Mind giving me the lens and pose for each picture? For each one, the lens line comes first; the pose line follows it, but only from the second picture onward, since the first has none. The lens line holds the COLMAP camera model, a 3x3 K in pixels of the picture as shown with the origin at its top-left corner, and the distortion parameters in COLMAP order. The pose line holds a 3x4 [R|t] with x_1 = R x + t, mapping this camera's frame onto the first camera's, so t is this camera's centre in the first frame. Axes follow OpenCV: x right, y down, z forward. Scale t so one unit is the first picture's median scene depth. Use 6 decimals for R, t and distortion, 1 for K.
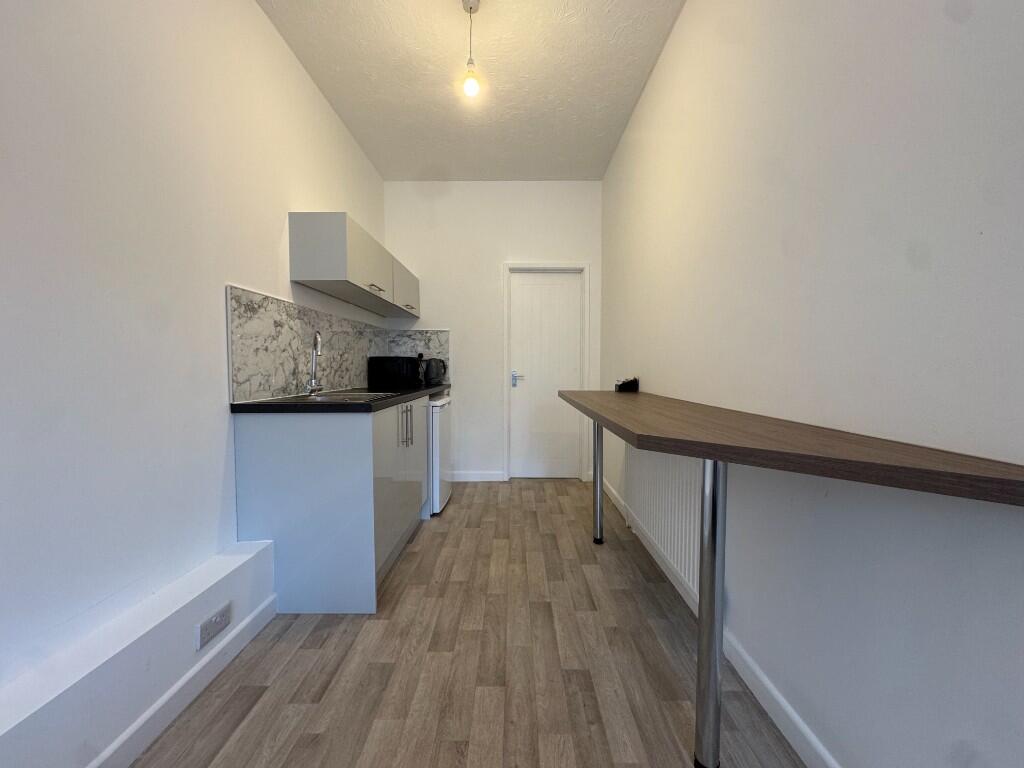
lens RADIAL K [[405.8, 0, 514.0], [0, 405.8, 382.2], [0, 0, 1]] dist [-0.003241, -0.000471]
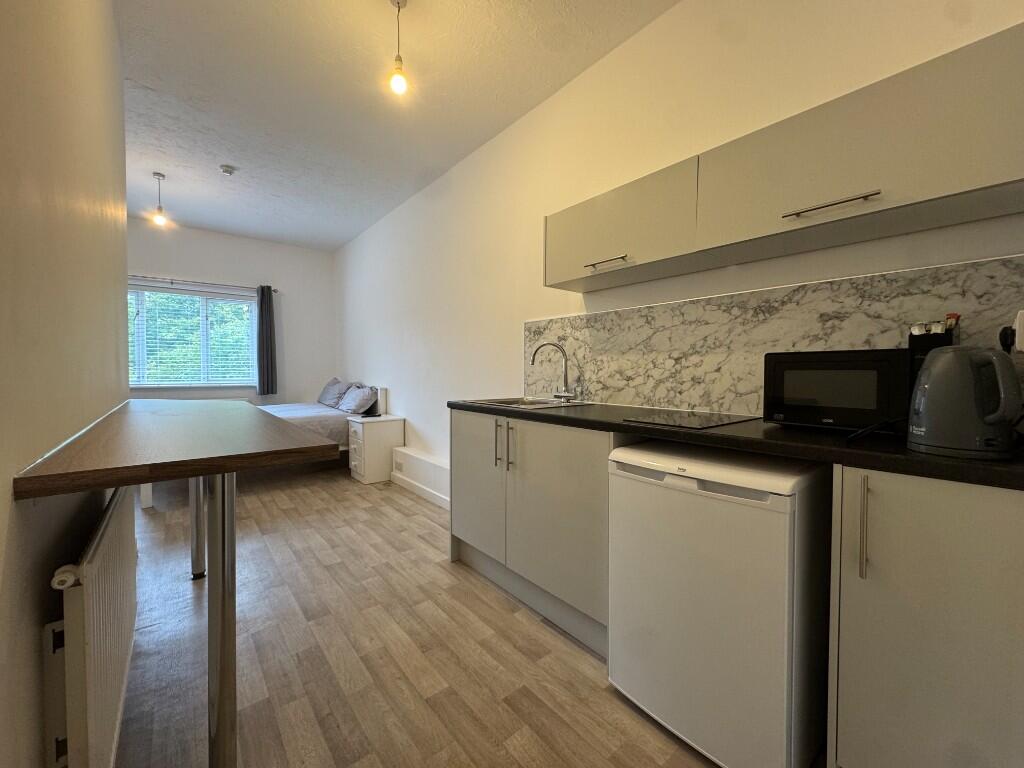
lens RADIAL K [[405.8, 0, 514.0], [0, 405.8, 382.2], [0, 0, 1]] dist [-0.003241, -0.000471]
pose [[-0.766404, 0.016612, -0.642144, 0.304900], [-0.026920, 0.997957, 0.057946, -0.084012], [0.641795, 0.061696, -0.764391, 1.905819]]
